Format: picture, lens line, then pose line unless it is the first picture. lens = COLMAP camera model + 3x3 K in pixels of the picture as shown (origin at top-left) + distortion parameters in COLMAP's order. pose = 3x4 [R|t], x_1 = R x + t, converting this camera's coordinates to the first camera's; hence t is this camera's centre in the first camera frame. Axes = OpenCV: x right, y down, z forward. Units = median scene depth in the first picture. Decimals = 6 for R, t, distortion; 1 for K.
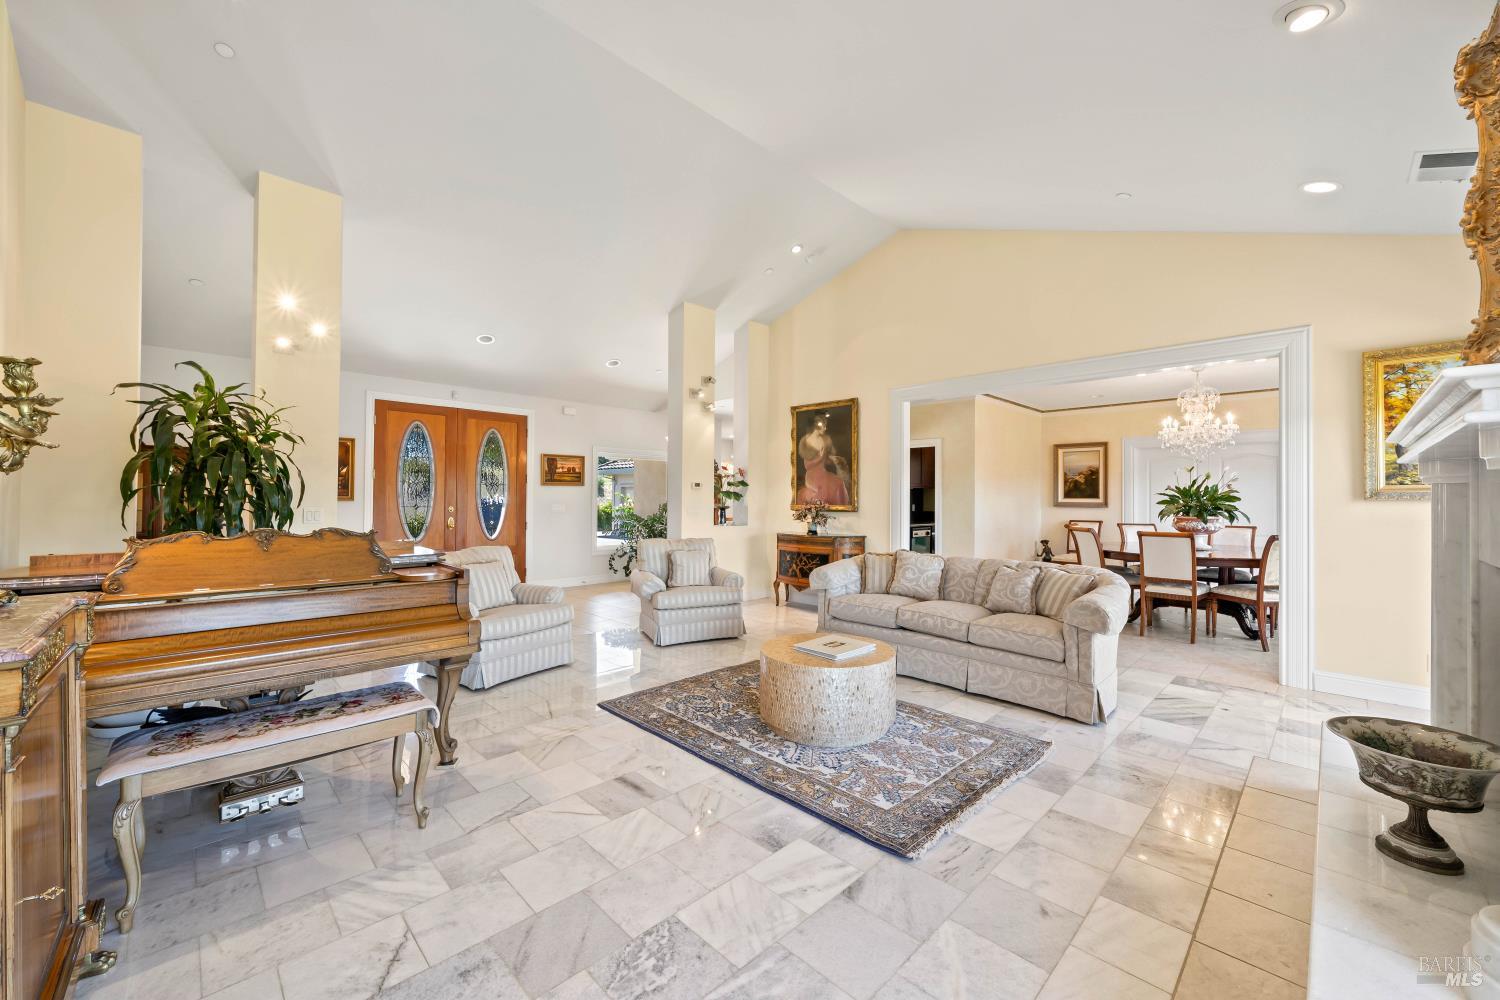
lens RADIAL K [[583.6, 0, 750.0], [0, 583.6, 500.0], [0, 0, 1]] dist [0.000563, 0.000070]
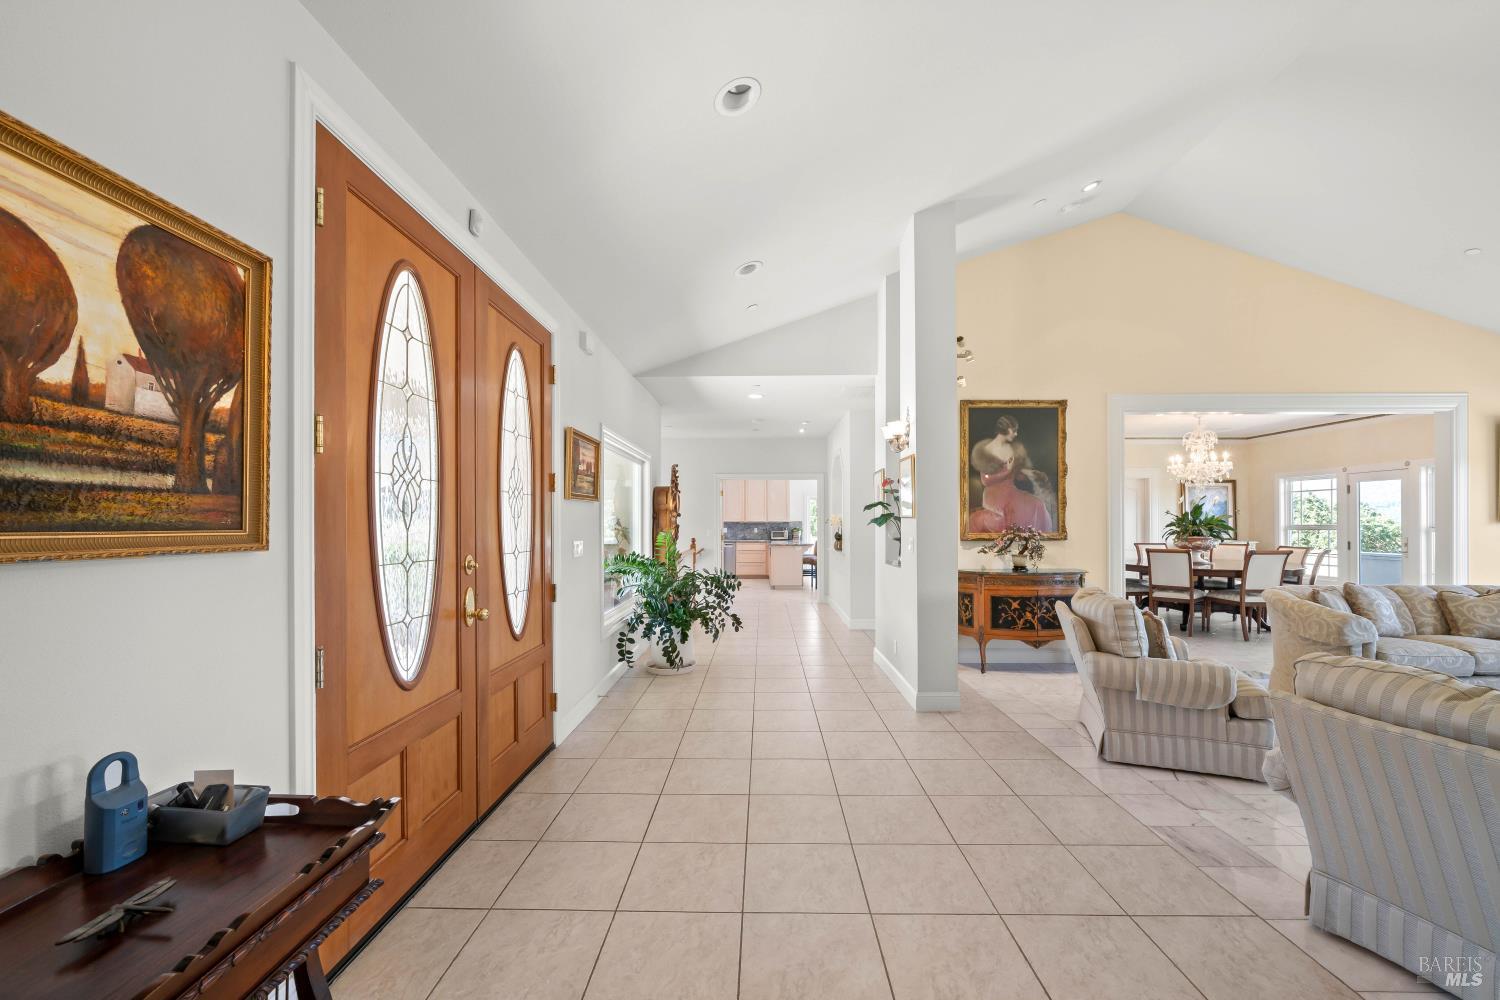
lens RADIAL K [[578.9, 0, 752.6], [0, 578.9, 507.6], [0, 0, 1]] dist [-0.001539, -0.000160]
pose [[0.711552, 0.011847, 0.702533, -0.753792], [0.006673, 0.999699, -0.023618, -0.009059], [-0.702601, 0.021493, 0.711259, 0.787771]]
